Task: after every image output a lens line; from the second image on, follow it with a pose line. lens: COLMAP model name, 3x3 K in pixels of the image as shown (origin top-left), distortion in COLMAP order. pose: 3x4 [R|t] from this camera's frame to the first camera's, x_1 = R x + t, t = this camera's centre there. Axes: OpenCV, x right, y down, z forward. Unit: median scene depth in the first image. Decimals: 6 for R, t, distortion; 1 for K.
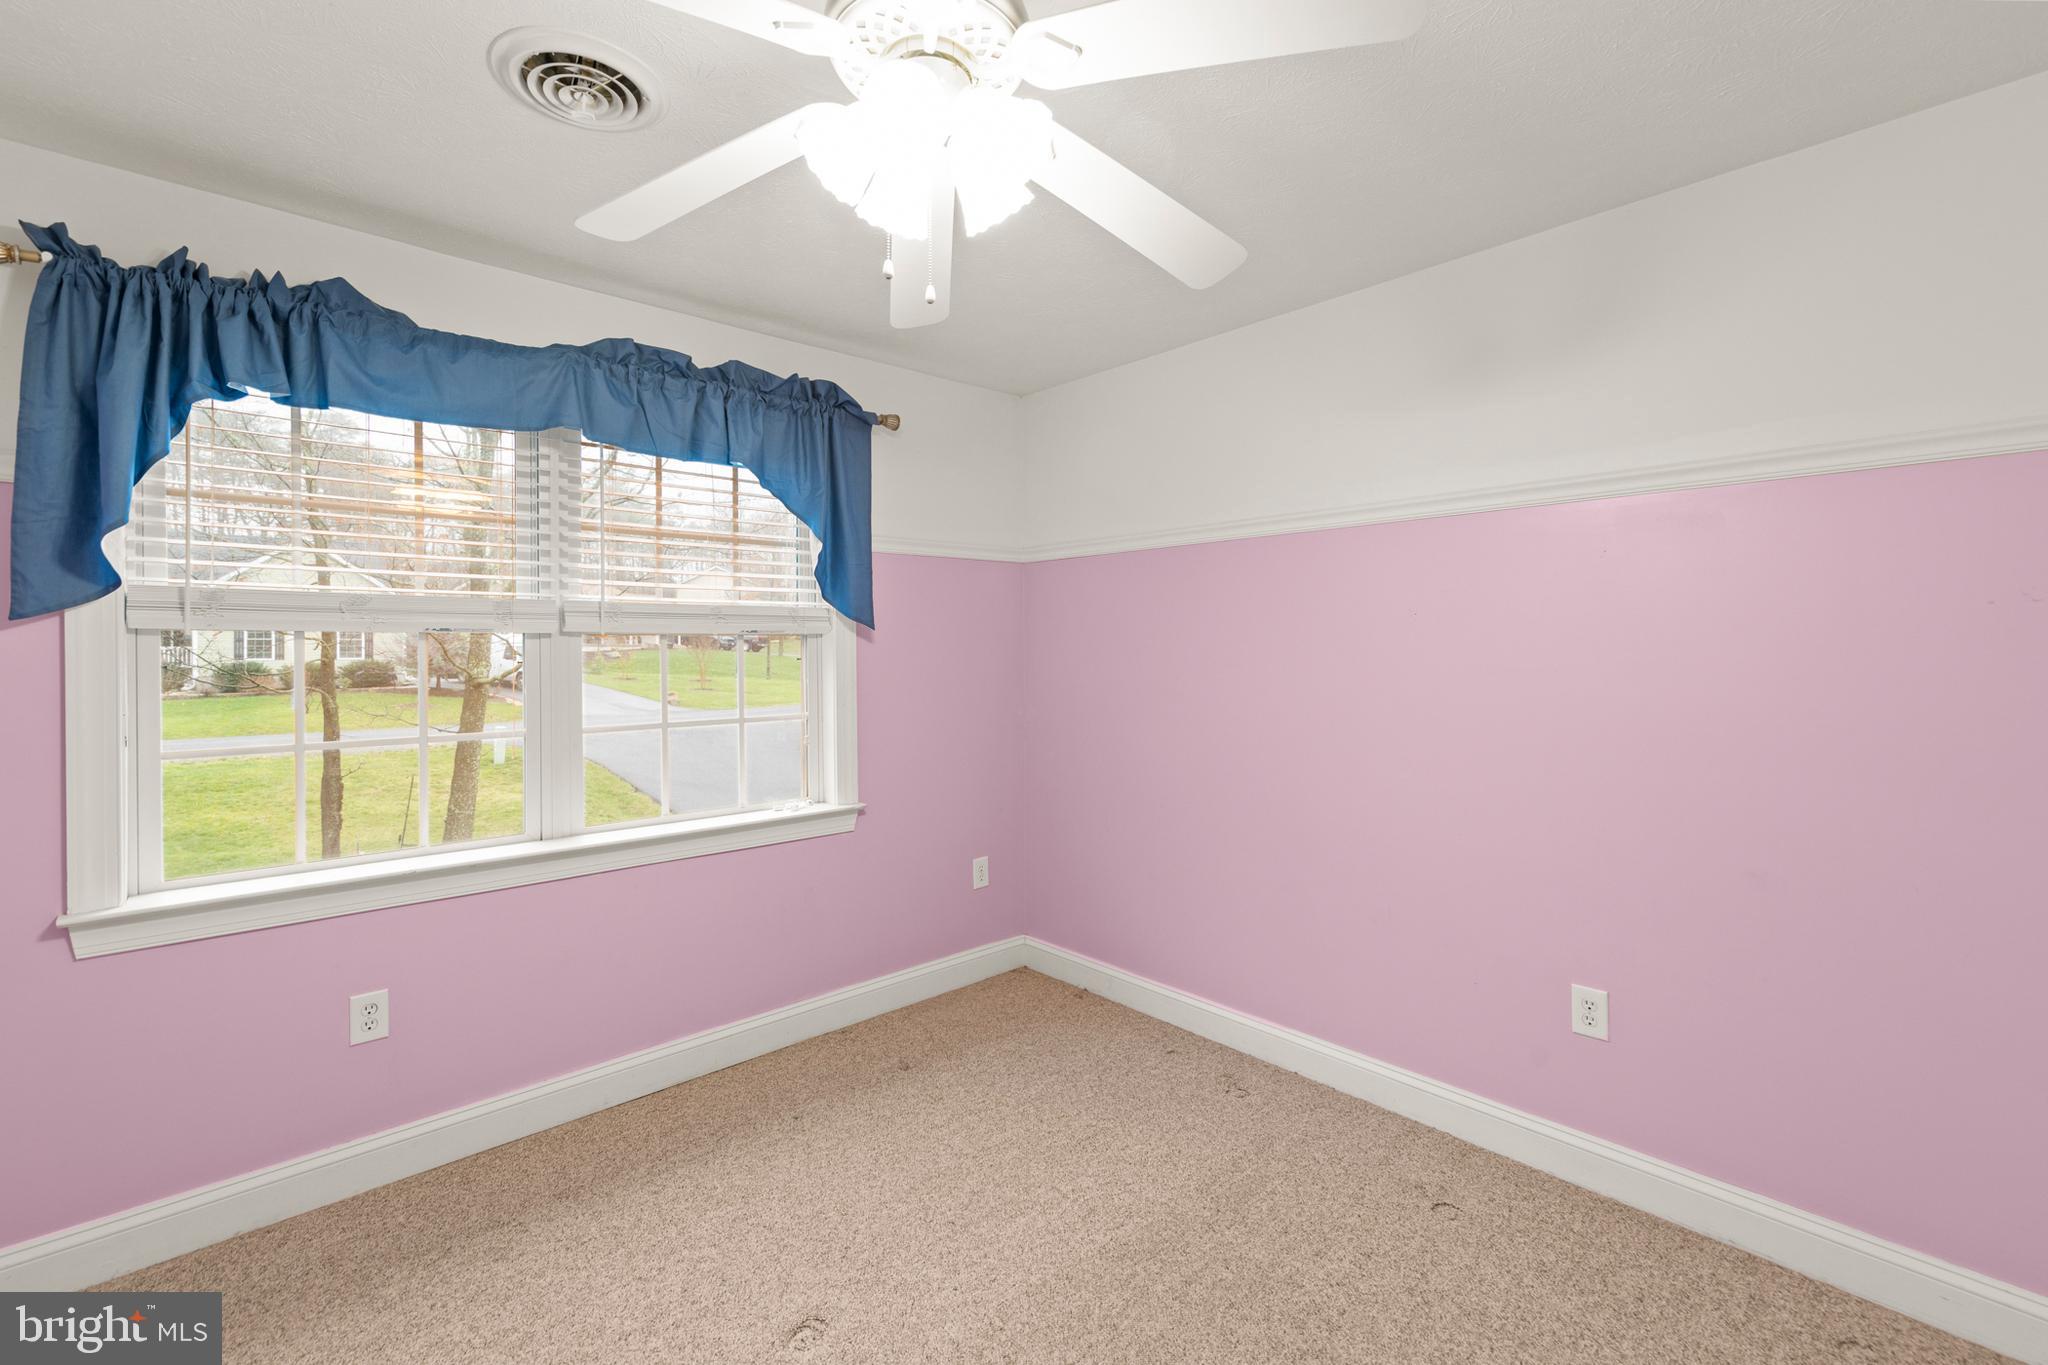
lens RADIAL K [[884.9, 0, 1017.9], [0, 884.9, 649.1], [0, 0, 1]] dist [0.017373, -0.000278]
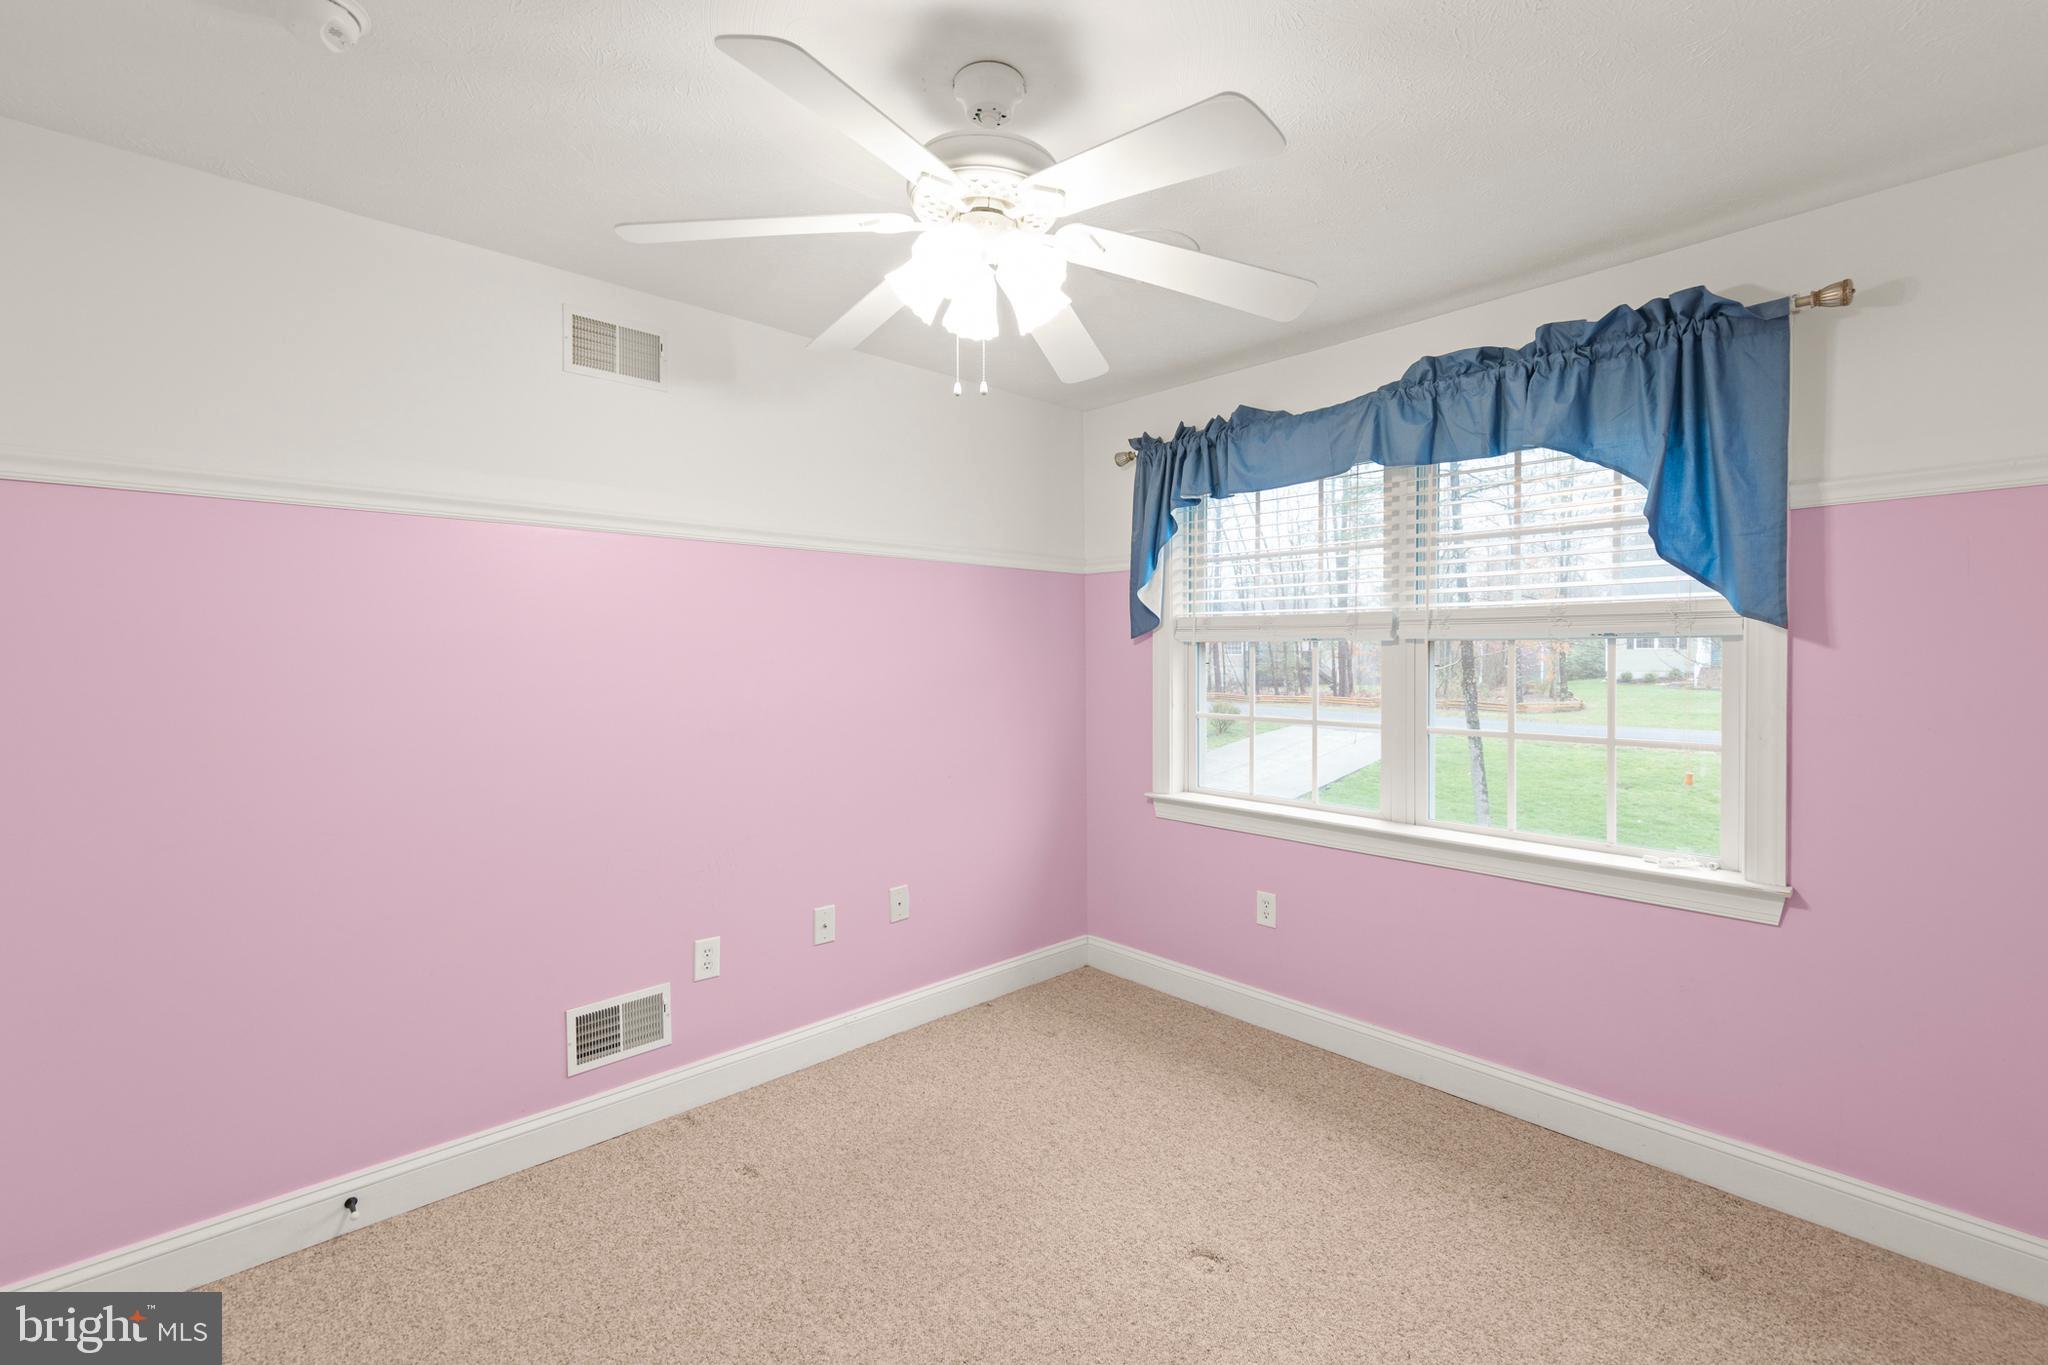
lens RADIAL K [[878.1, 0, 1026.6], [0, 878.1, 668.4], [0, 0, 1]] dist [0.005205, 0.000435]
pose [[0.015068, 0.019913, -0.999688, 0.559487], [-0.005325, 0.999789, 0.019835, -0.001954], [0.999872, 0.005024, 0.015171, 0.491259]]
